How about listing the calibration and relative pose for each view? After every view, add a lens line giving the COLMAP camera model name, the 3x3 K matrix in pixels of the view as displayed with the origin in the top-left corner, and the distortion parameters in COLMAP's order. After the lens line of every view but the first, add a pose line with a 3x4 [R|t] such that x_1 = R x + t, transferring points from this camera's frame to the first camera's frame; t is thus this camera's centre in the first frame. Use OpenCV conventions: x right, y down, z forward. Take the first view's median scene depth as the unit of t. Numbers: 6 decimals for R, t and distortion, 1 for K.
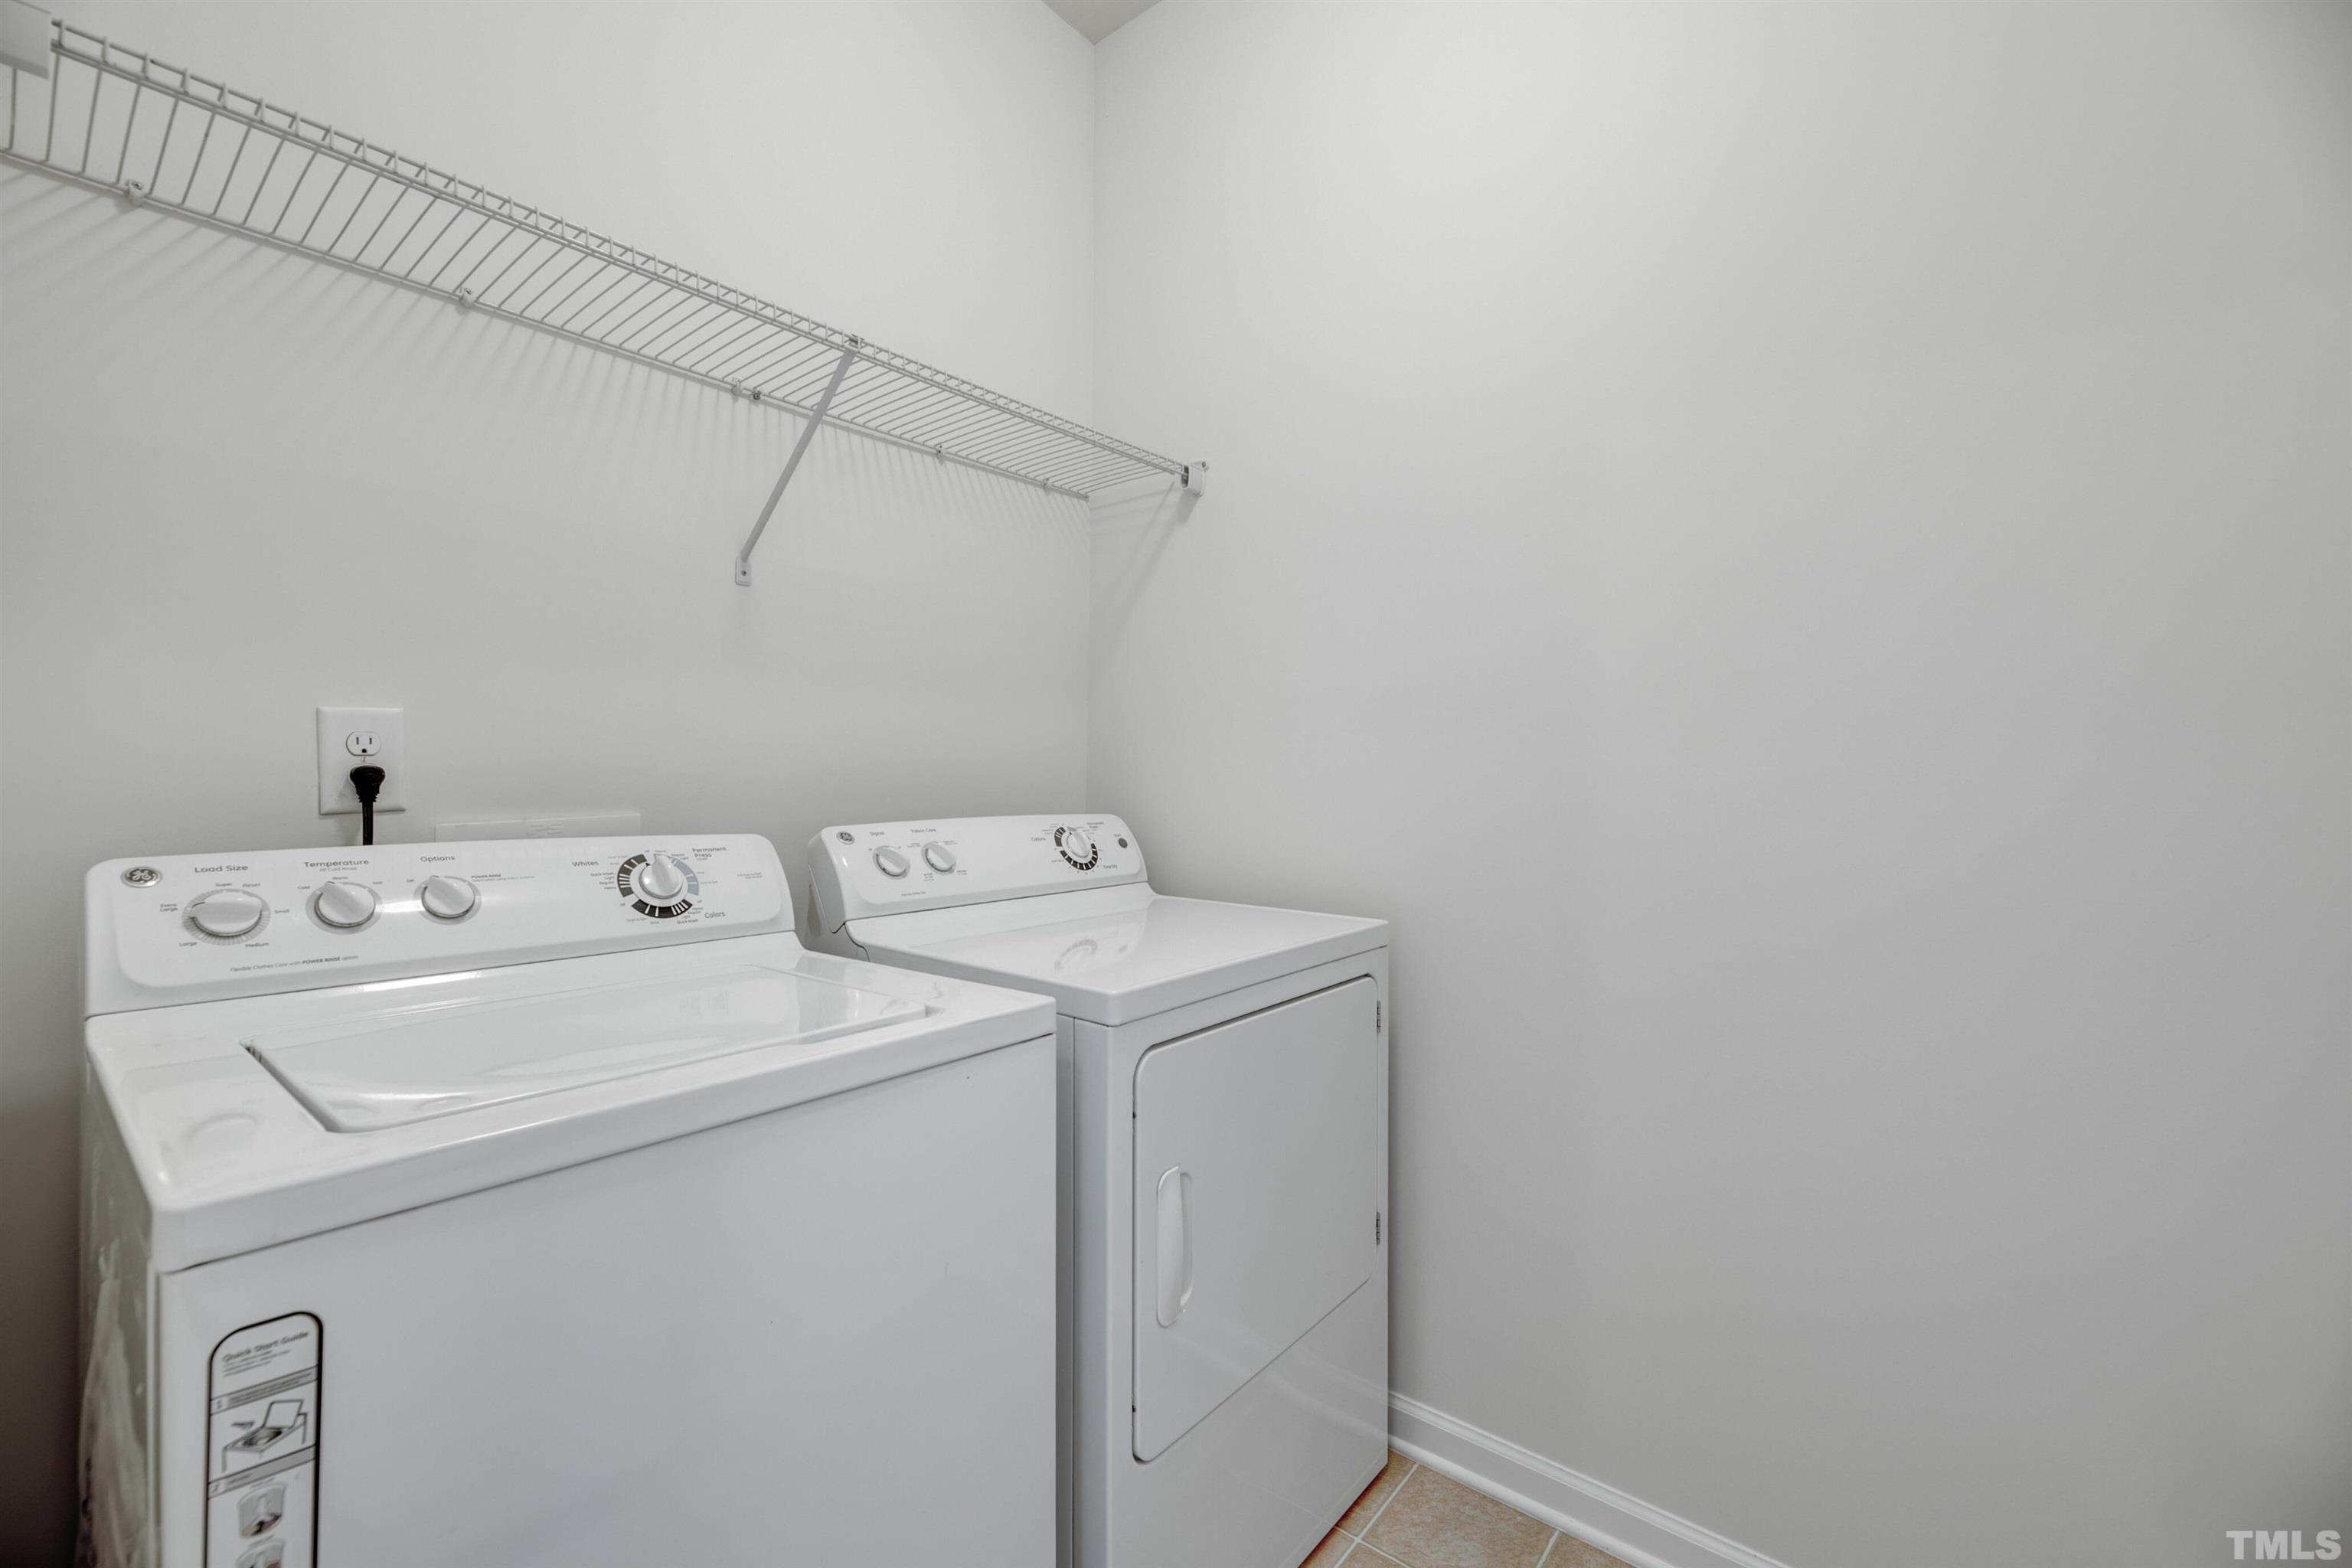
lens RADIAL K [[955.7, 0, 1177.3], [0, 955.7, 763.5], [0, 0, 1]] dist [-0.002733, -0.002643]
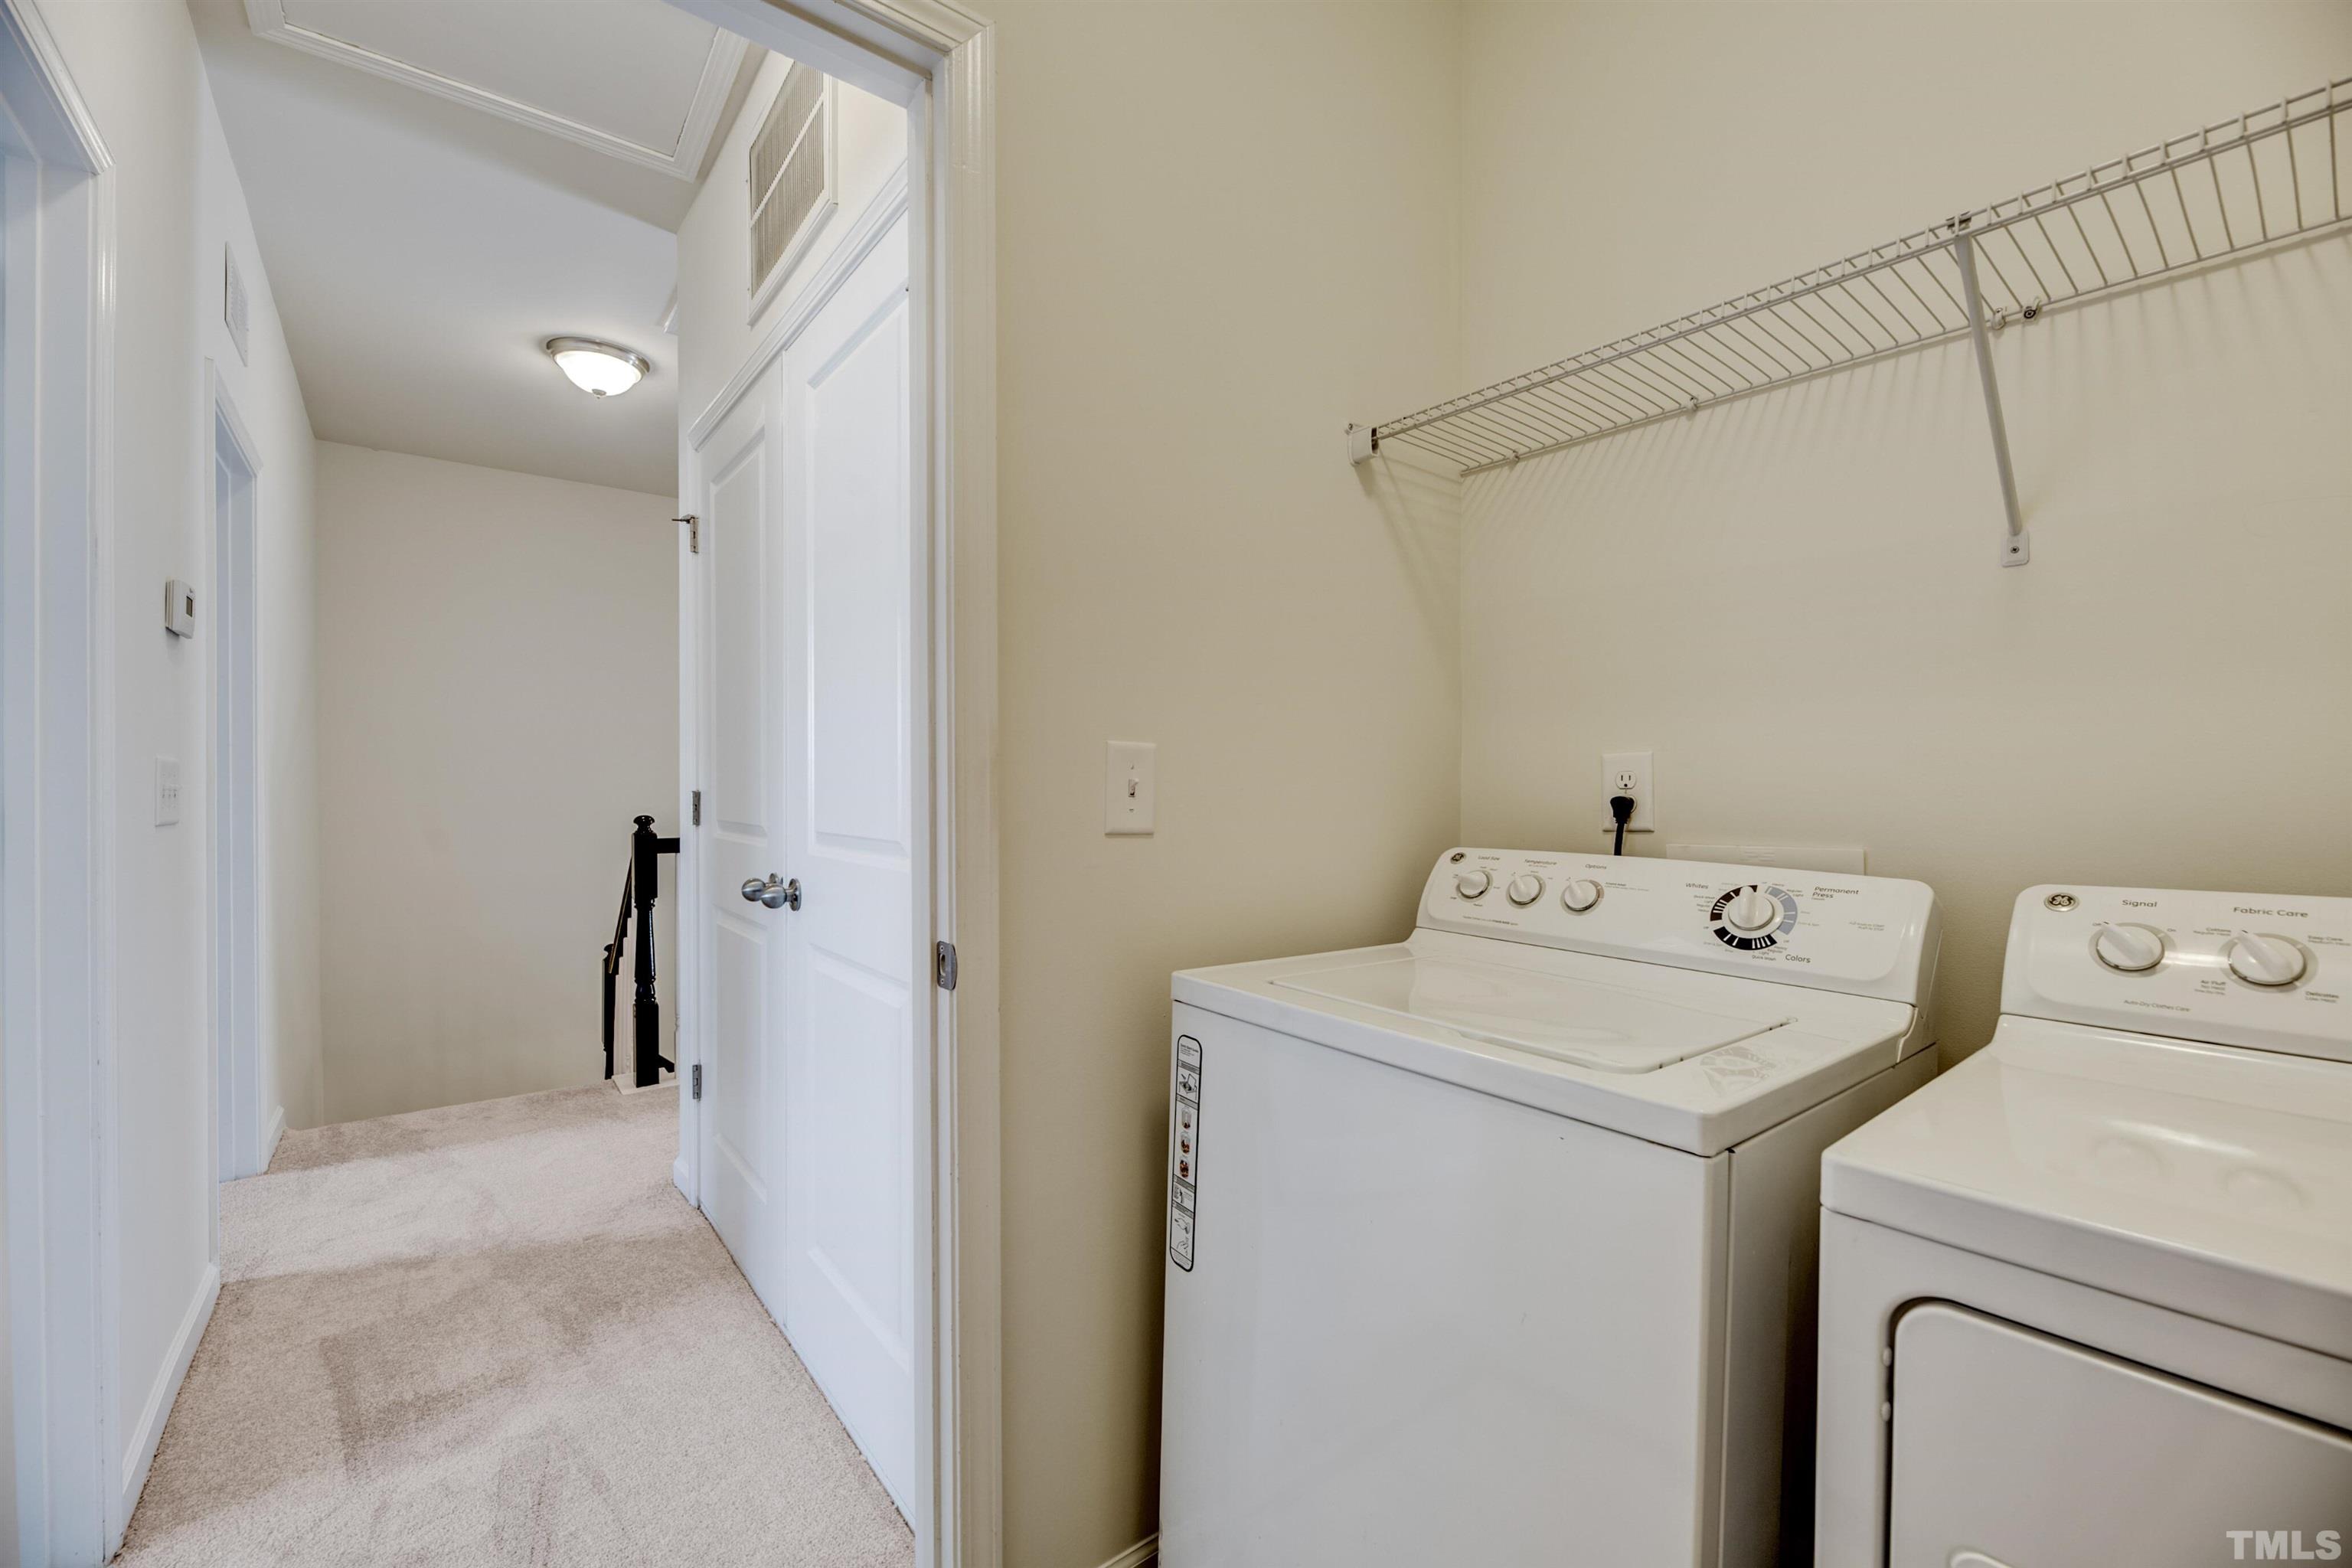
lens RADIAL K [[955.7, 0, 1173.0], [0, 955.7, 800.1], [0, 0, 1]] dist [-0.002733, -0.002643]
pose [[-0.205876, 0.002203, -0.978576, 0.566580], [-0.003366, 0.999990, 0.002960, 0.004705], [0.978572, 0.003904, -0.205867, 0.626053]]
